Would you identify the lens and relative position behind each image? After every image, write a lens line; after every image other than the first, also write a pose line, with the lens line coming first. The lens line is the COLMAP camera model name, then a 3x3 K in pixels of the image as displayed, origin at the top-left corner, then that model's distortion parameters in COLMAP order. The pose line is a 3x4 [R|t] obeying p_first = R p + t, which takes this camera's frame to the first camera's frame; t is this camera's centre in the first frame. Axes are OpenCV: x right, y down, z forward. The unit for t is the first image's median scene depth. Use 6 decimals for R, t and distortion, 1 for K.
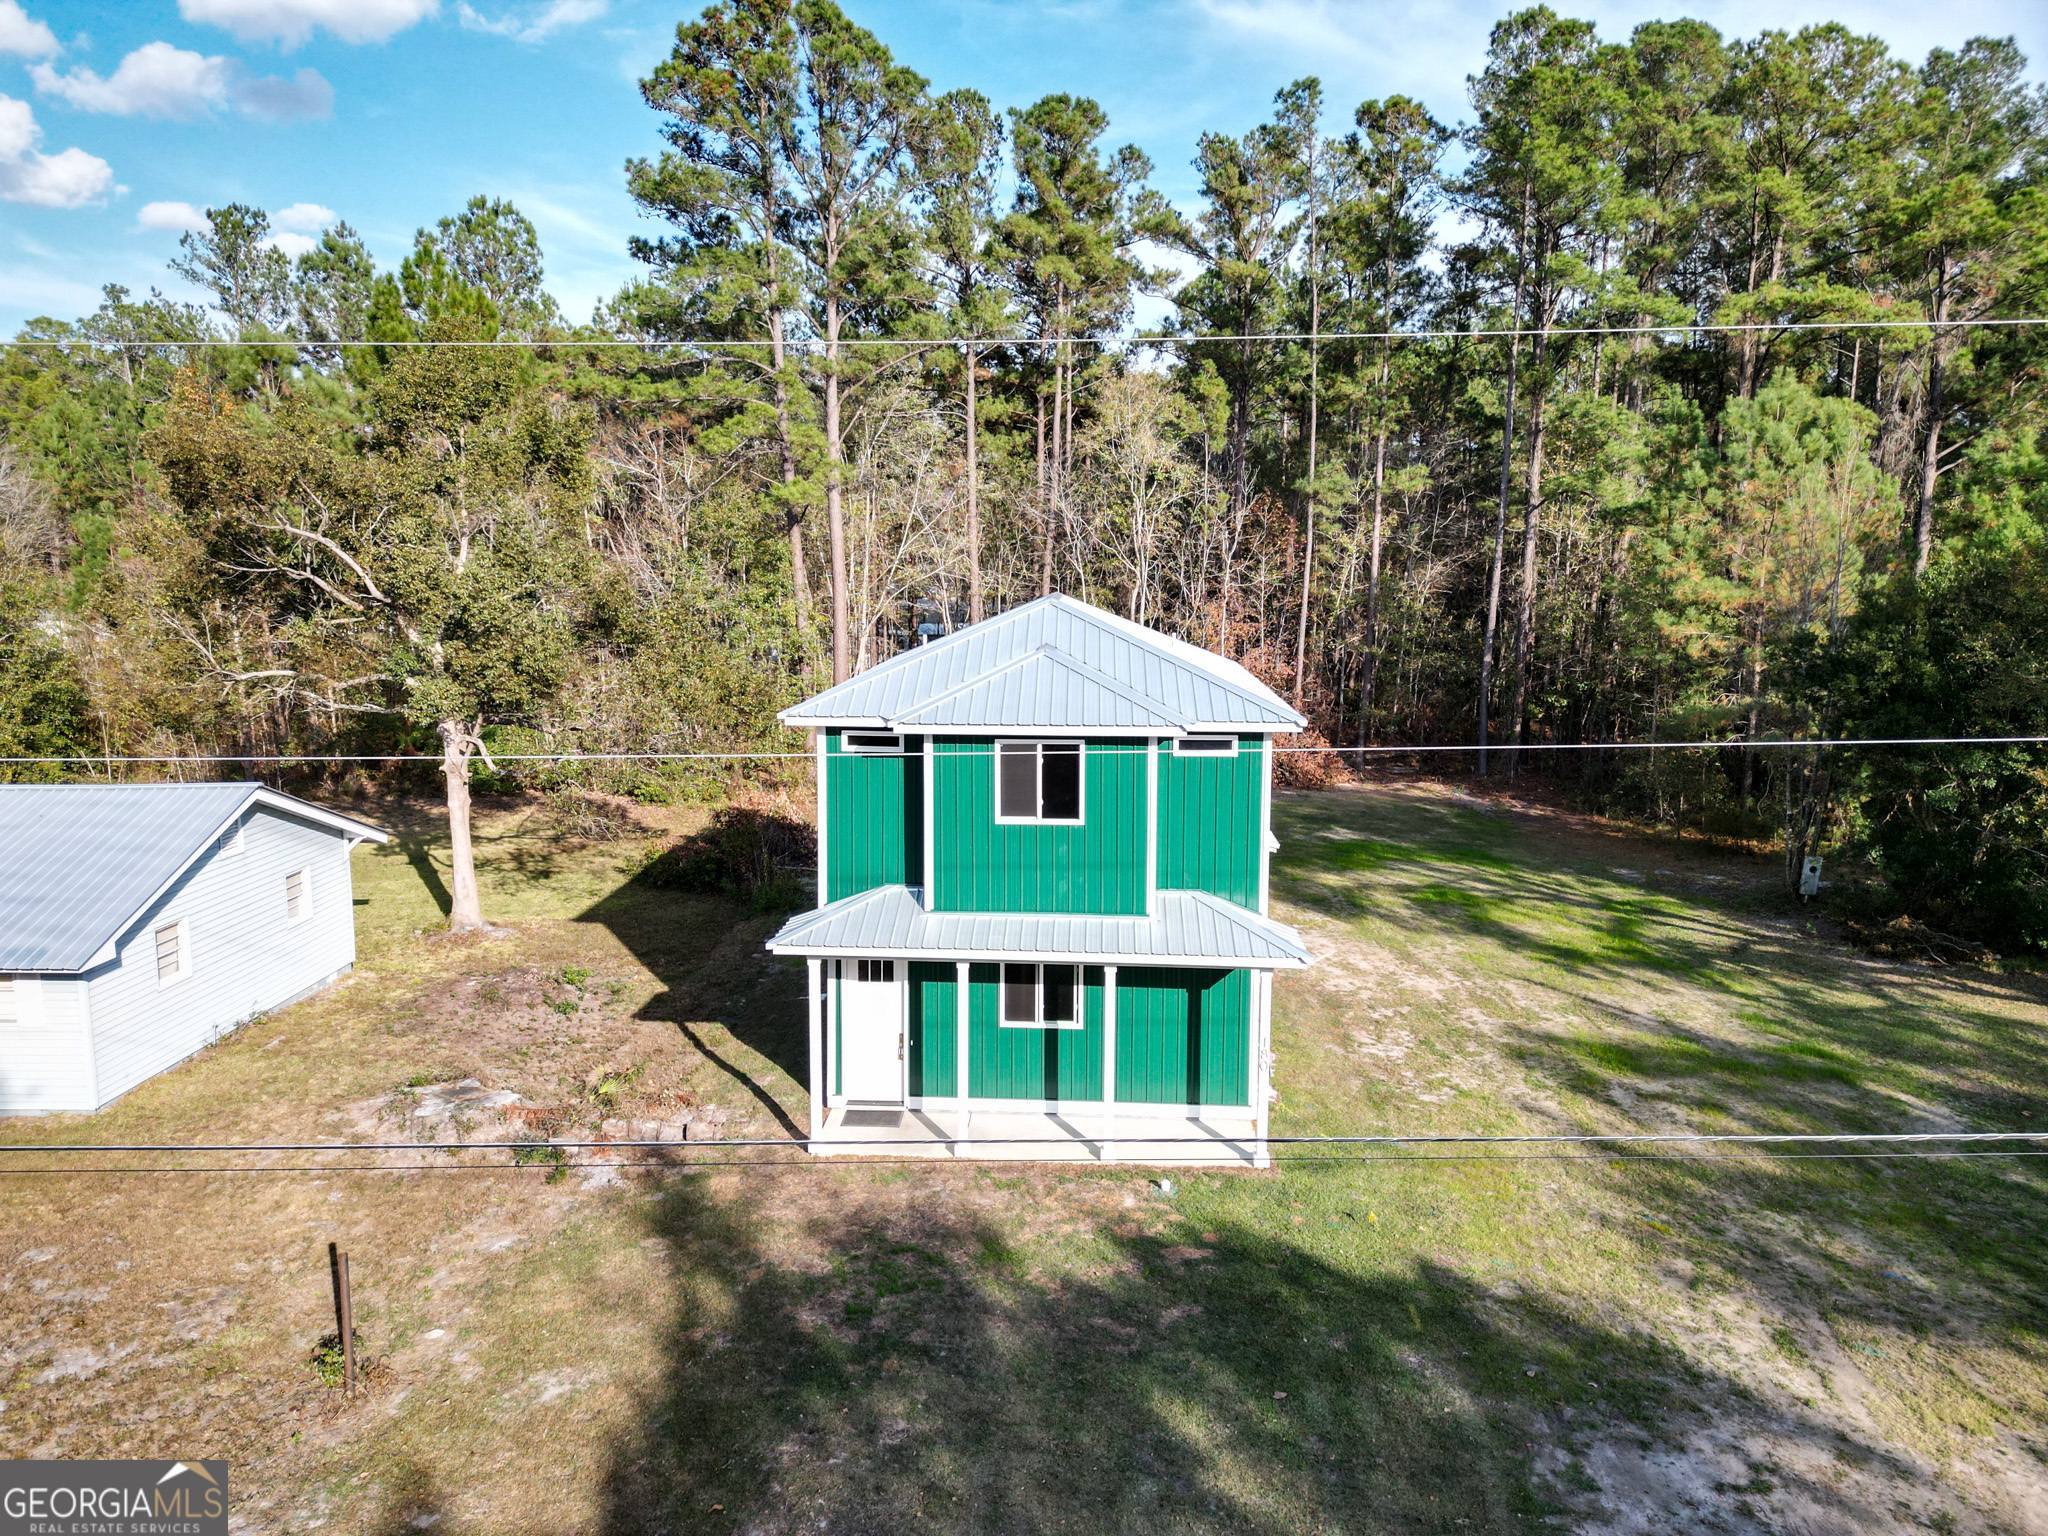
lens RADIAL K [[1432.3, 0, 1014.7], [0, 1432.3, 766.7], [0, 0, 1]] dist [0.058538, -0.055569]
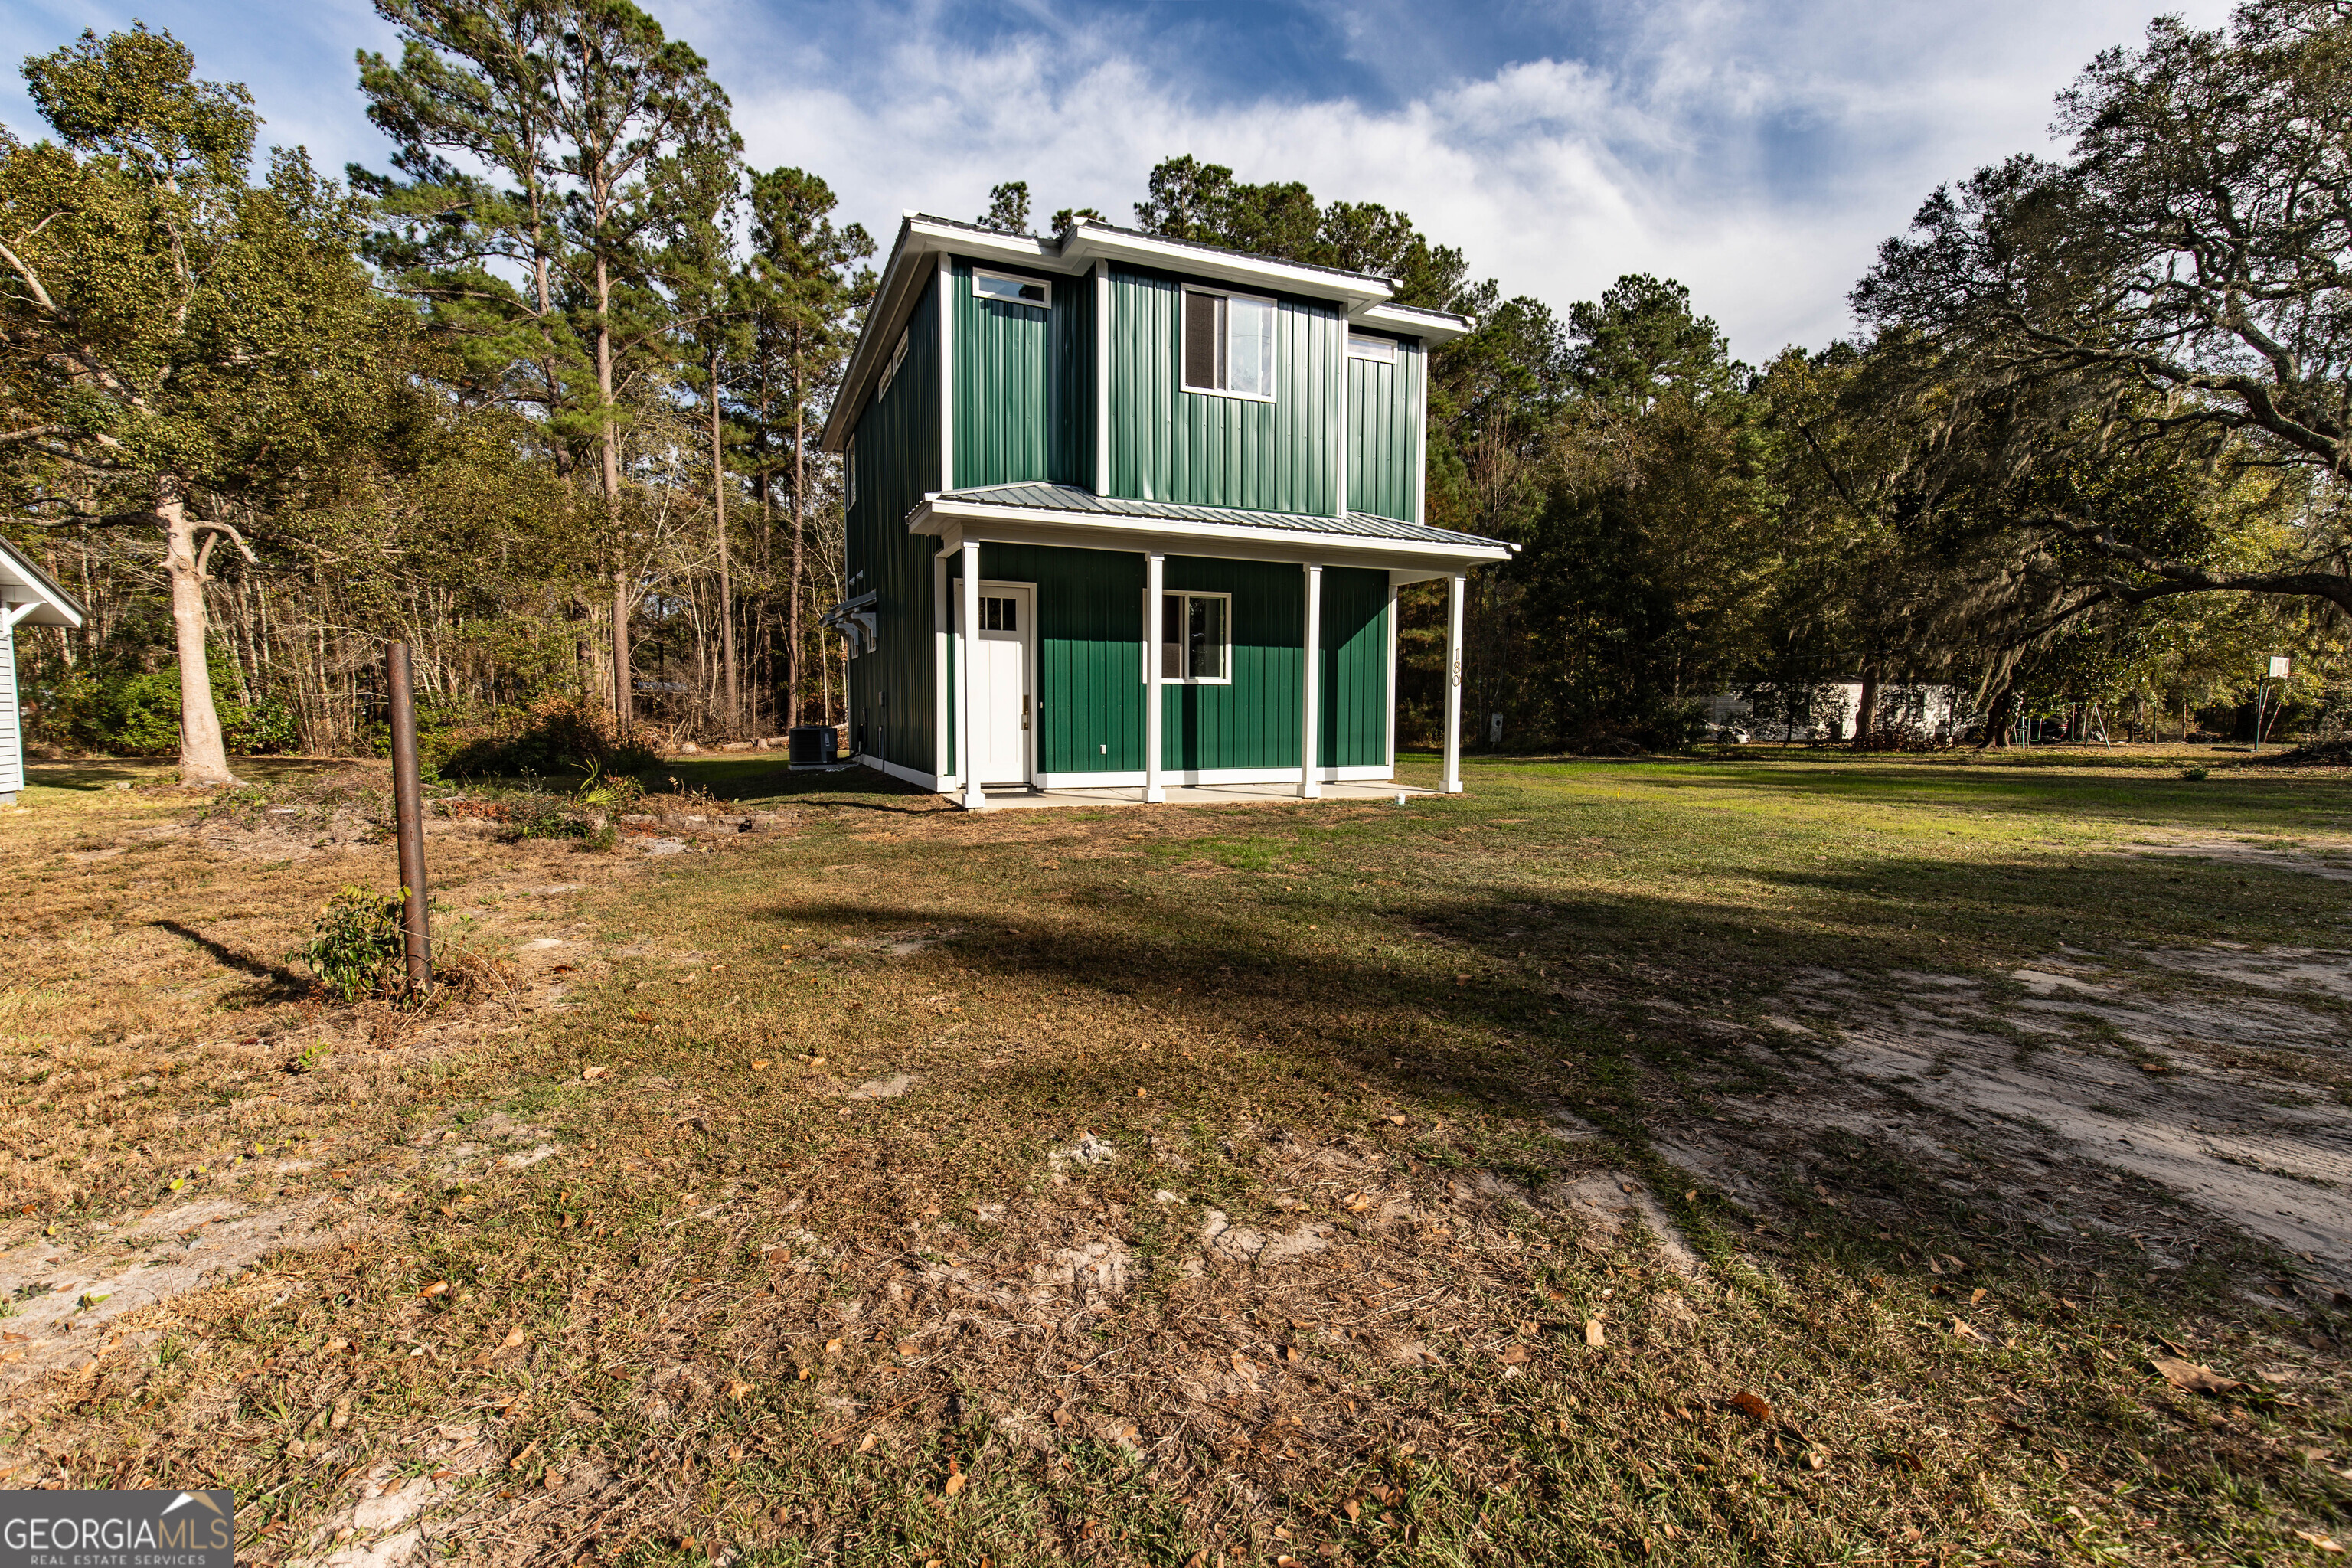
lens RADIAL K [[1053.0, 0, 1190.3], [0, 1053.0, 792.6], [0, 0, 1]] dist [-0.002178, 0.000491]
pose [[0.887032, -0.042682, 0.459731, -0.246792], [0.074369, 0.995924, -0.051029, 0.252224], [-0.455679, 0.079454, 0.886591, 0.394753]]
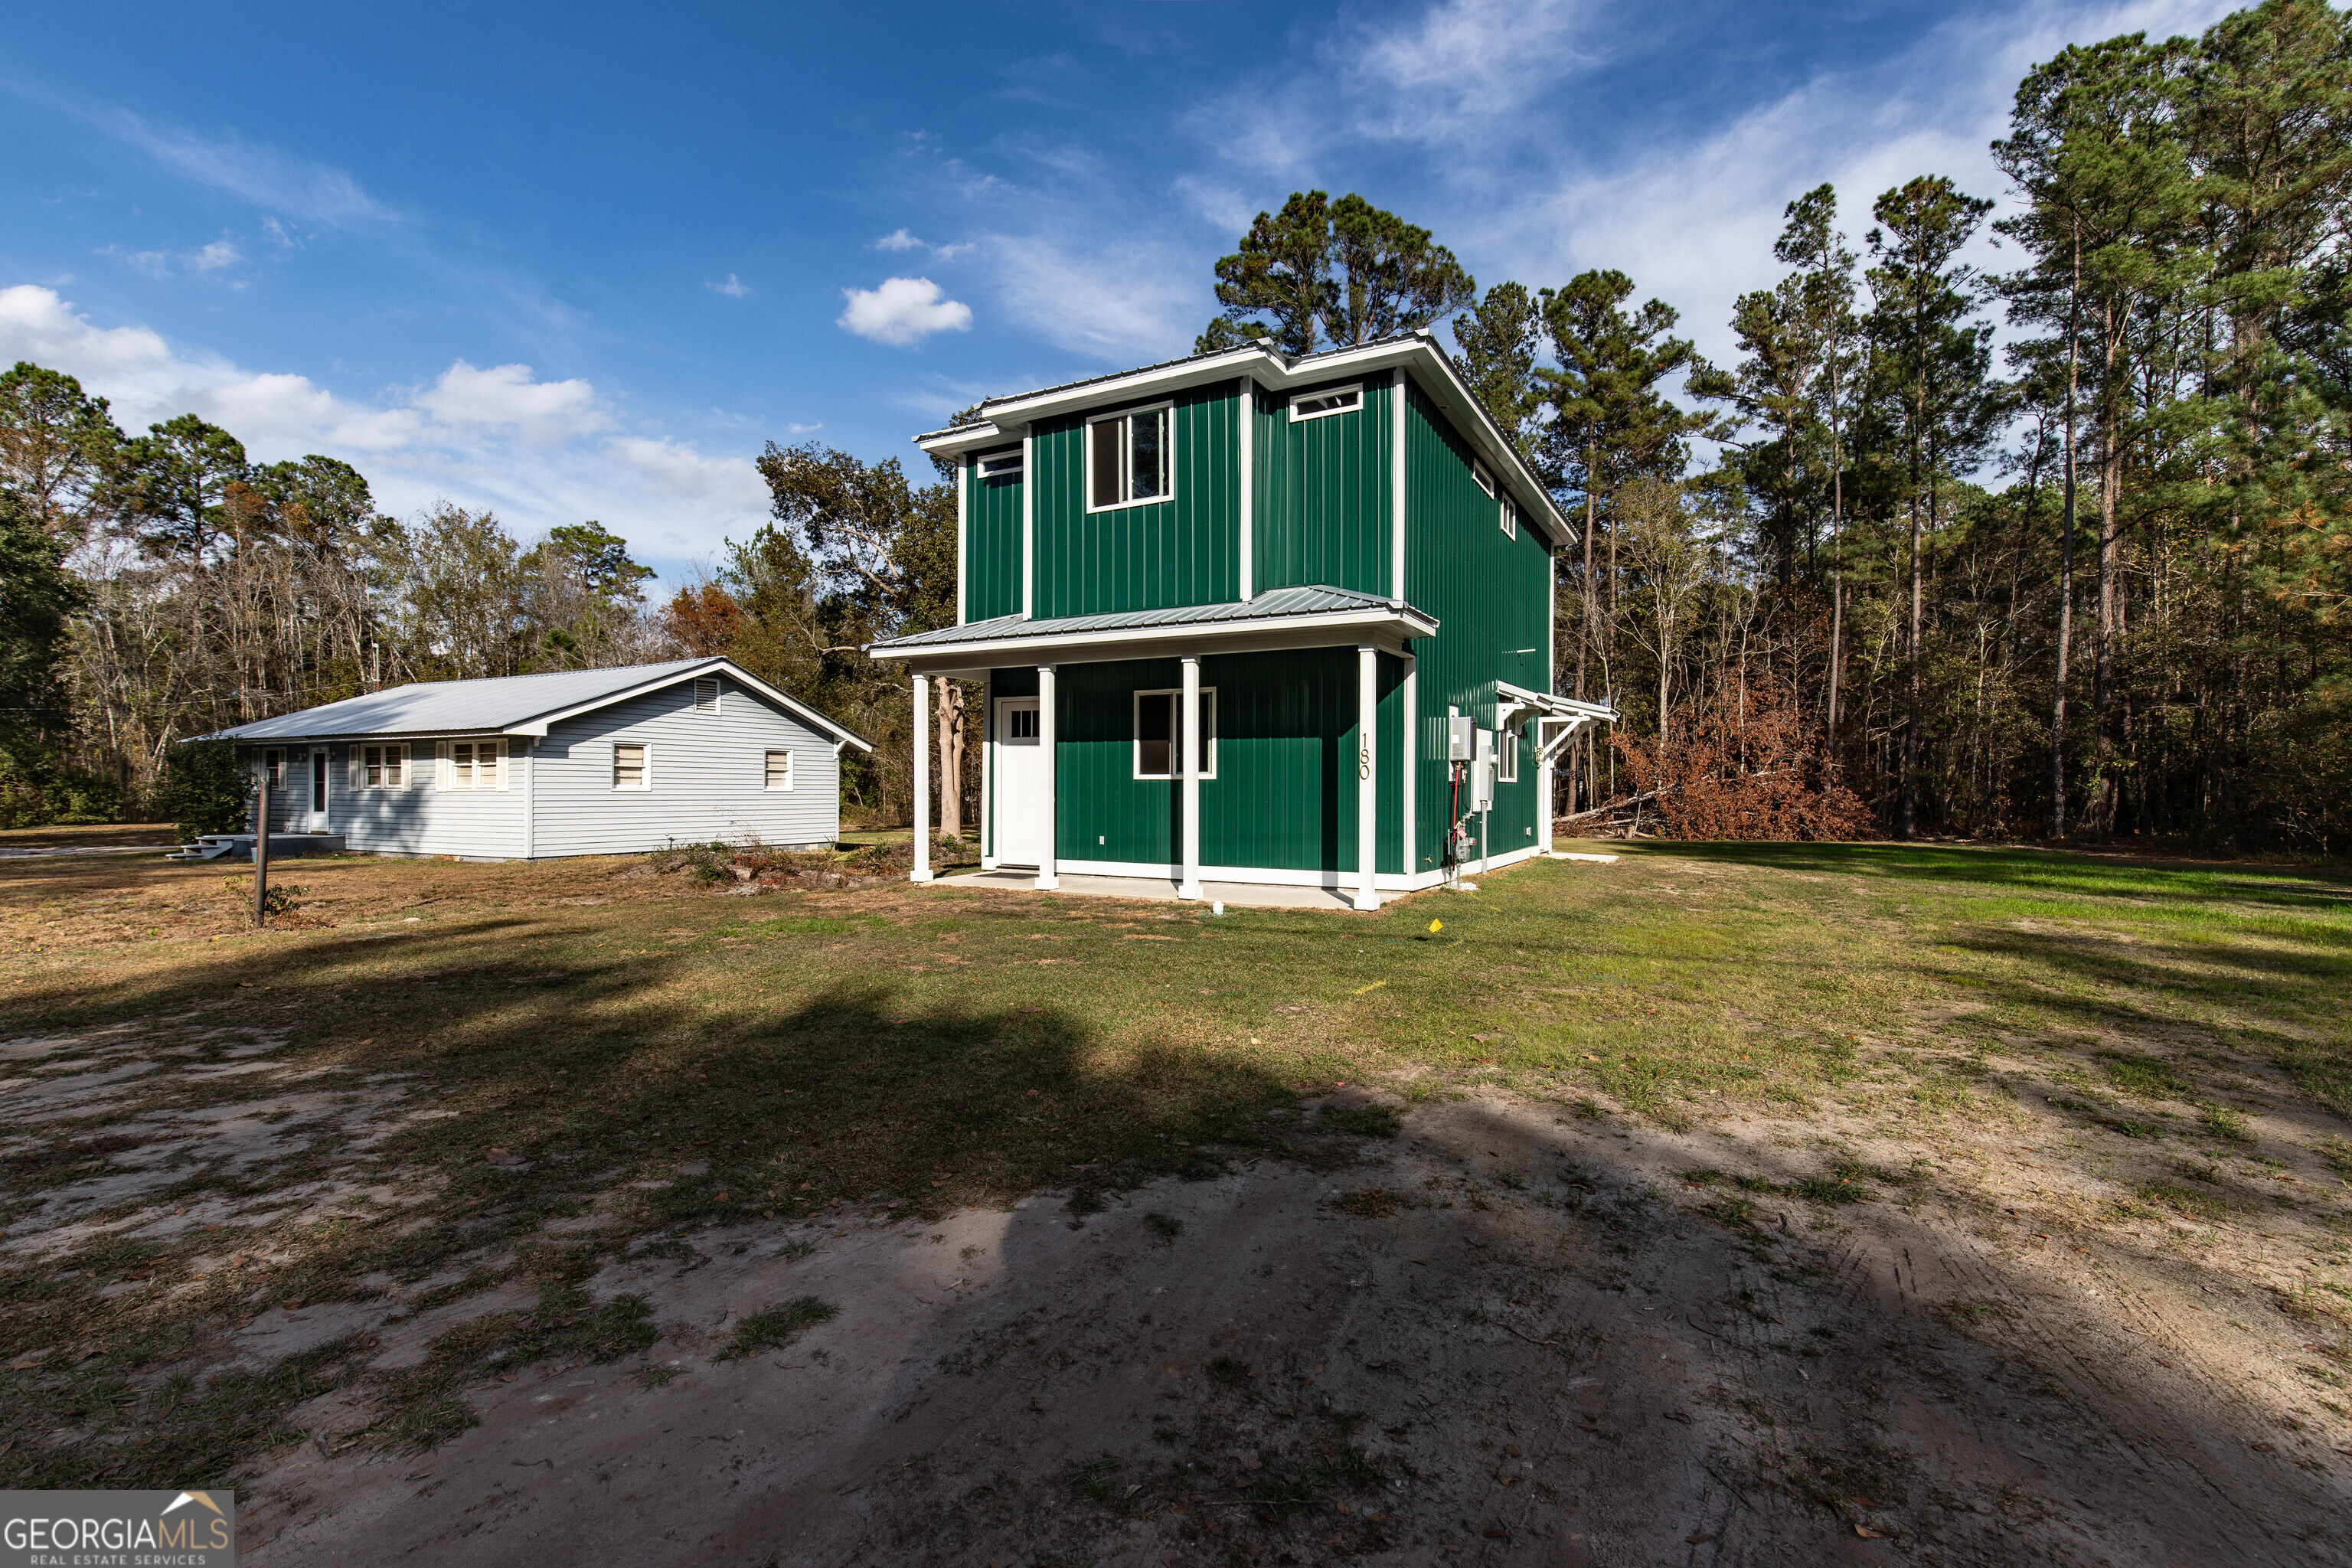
lens RADIAL K [[1044.4, 0, 1168.9], [0, 1044.4, 796.7], [0, 0, 1]] dist [0.022711, -0.022510]
pose [[0.897323, 0.001891, -0.441370, 0.268774], [-0.066044, 0.989308, -0.130032, 0.247880], [0.436405, 0.145831, 0.887854, 0.386044]]
